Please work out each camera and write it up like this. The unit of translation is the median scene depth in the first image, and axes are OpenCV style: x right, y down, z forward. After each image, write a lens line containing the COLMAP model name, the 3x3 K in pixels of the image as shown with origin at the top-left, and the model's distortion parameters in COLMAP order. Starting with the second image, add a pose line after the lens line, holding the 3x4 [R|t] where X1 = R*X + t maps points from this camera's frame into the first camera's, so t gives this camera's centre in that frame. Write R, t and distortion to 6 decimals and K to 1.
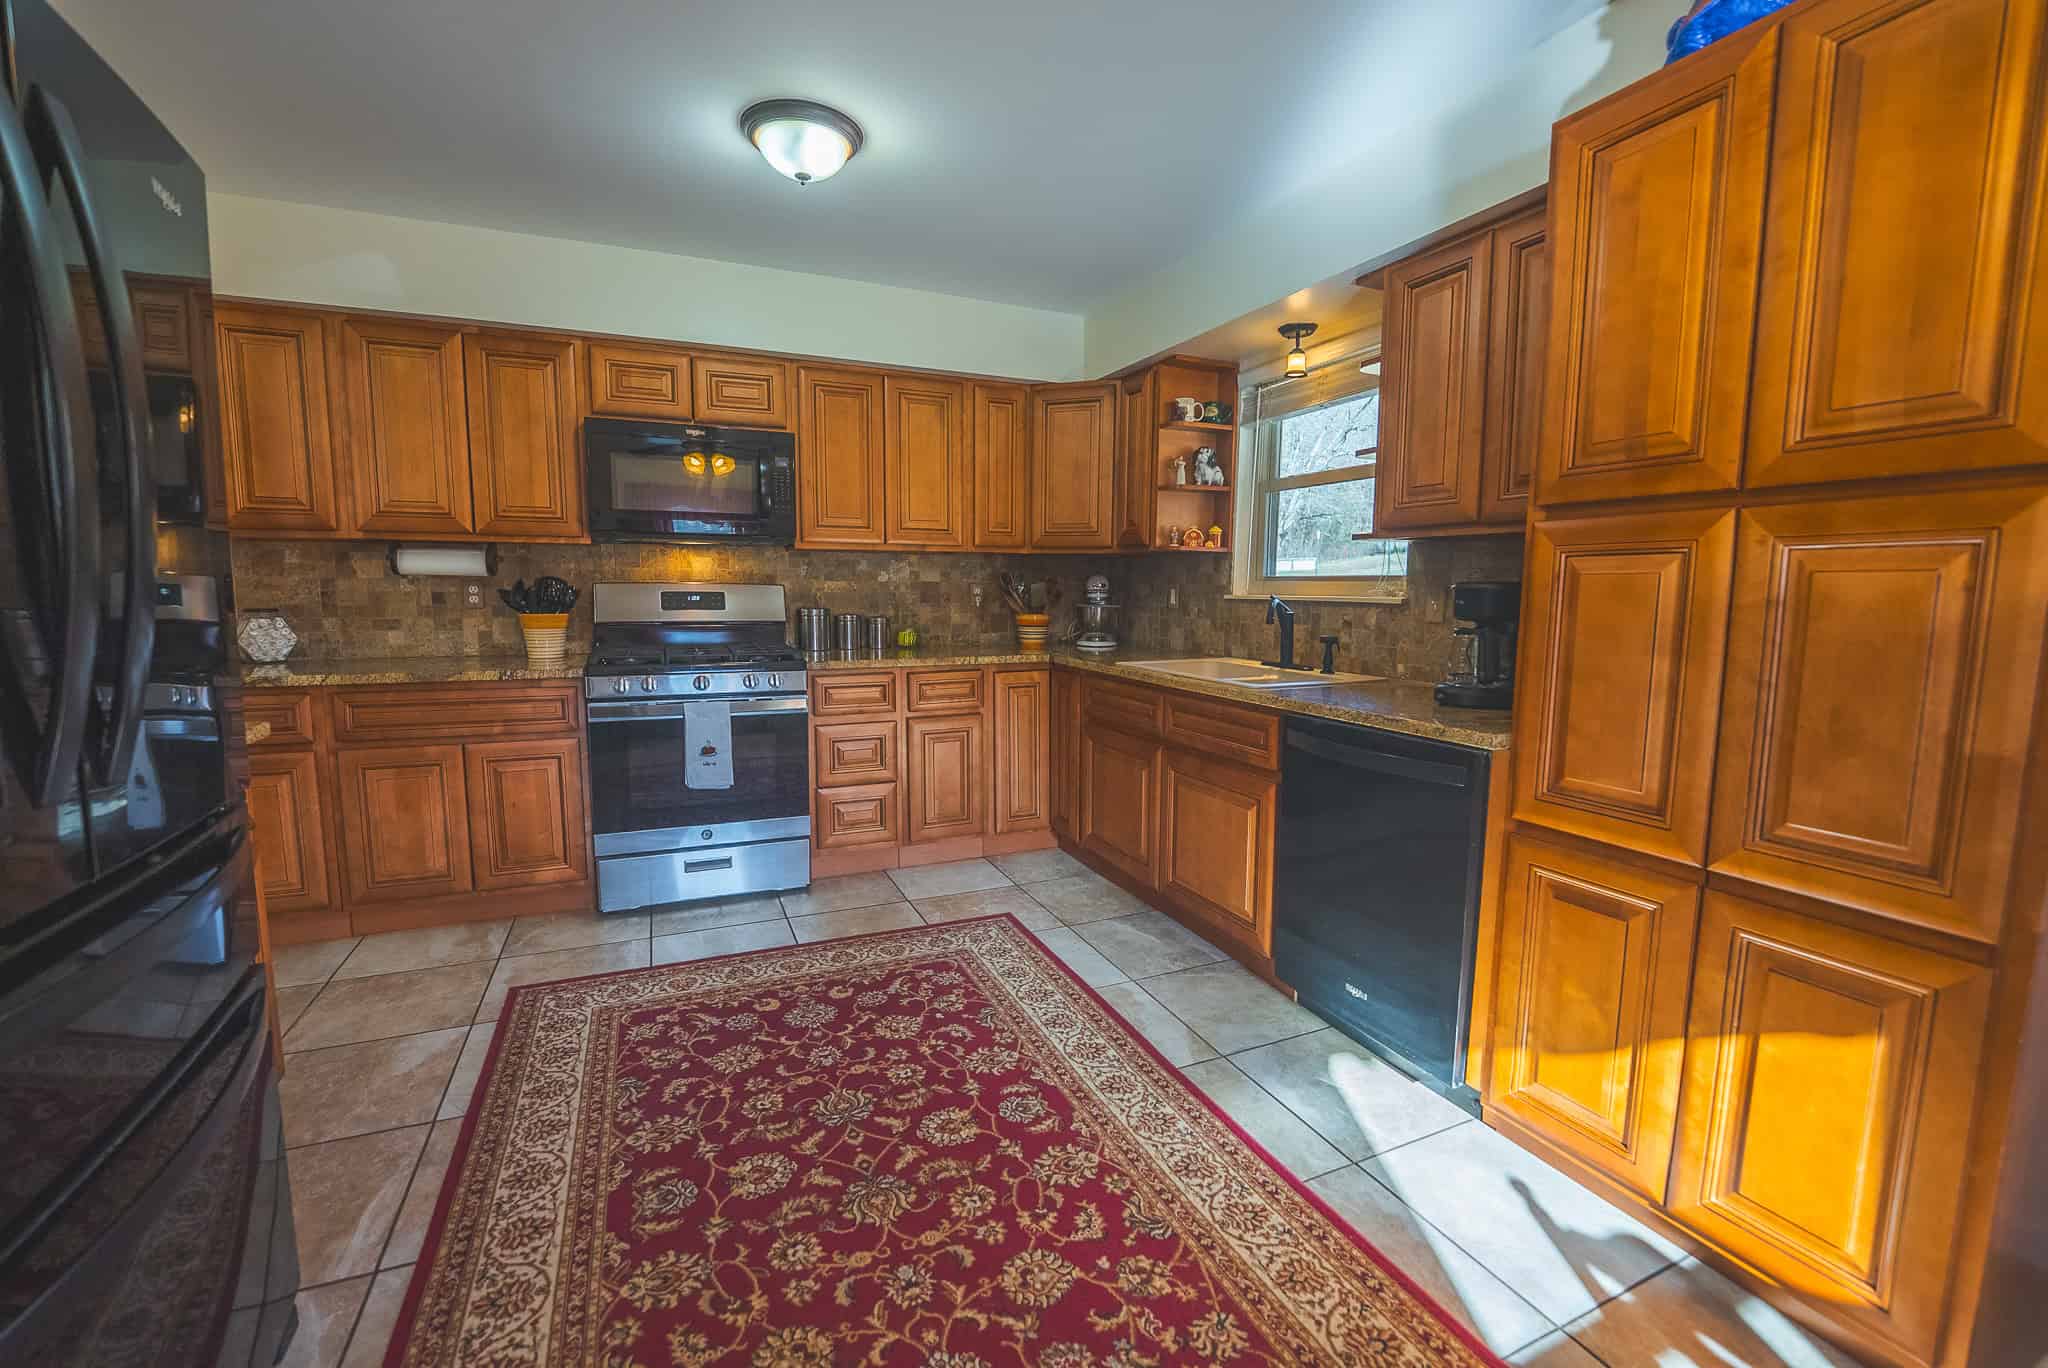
lens RADIAL K [[844.7, 0, 1028.7], [0, 844.7, 685.9], [0, 0, 1]] dist [-0.020292, -0.000023]
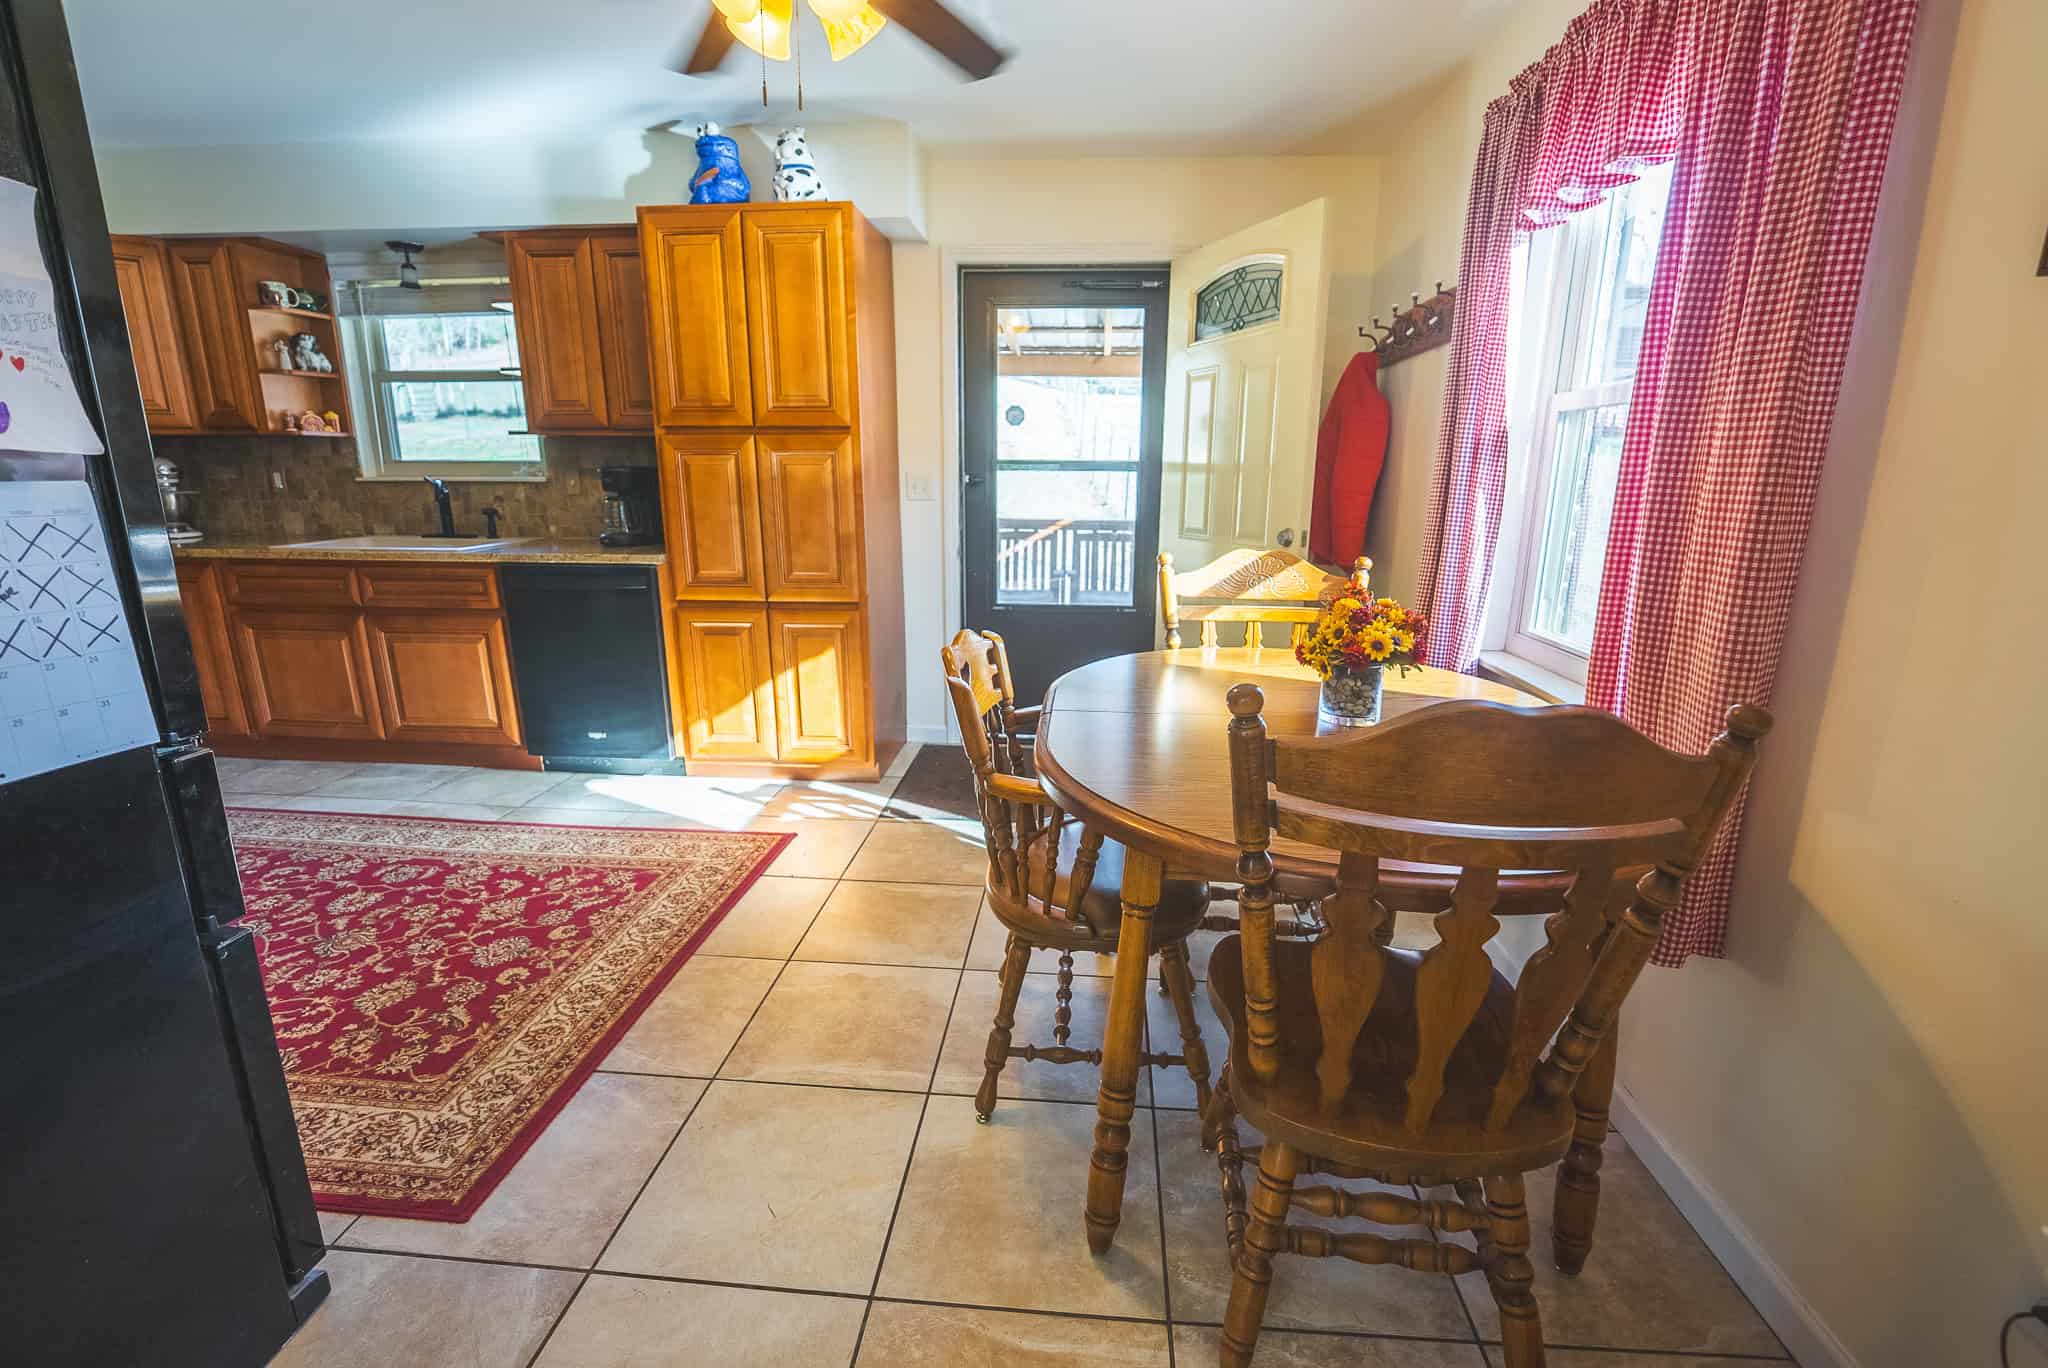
lens RADIAL K [[844.7, 0, 1028.7], [0, 844.7, 685.9], [0, 0, 1]] dist [-0.020292, -0.000023]
pose [[0.478030, -0.225413, 0.848927, -0.542263], [0.097980, 0.974161, 0.203494, 0.034361], [-0.872861, -0.014098, 0.487764, -0.473573]]
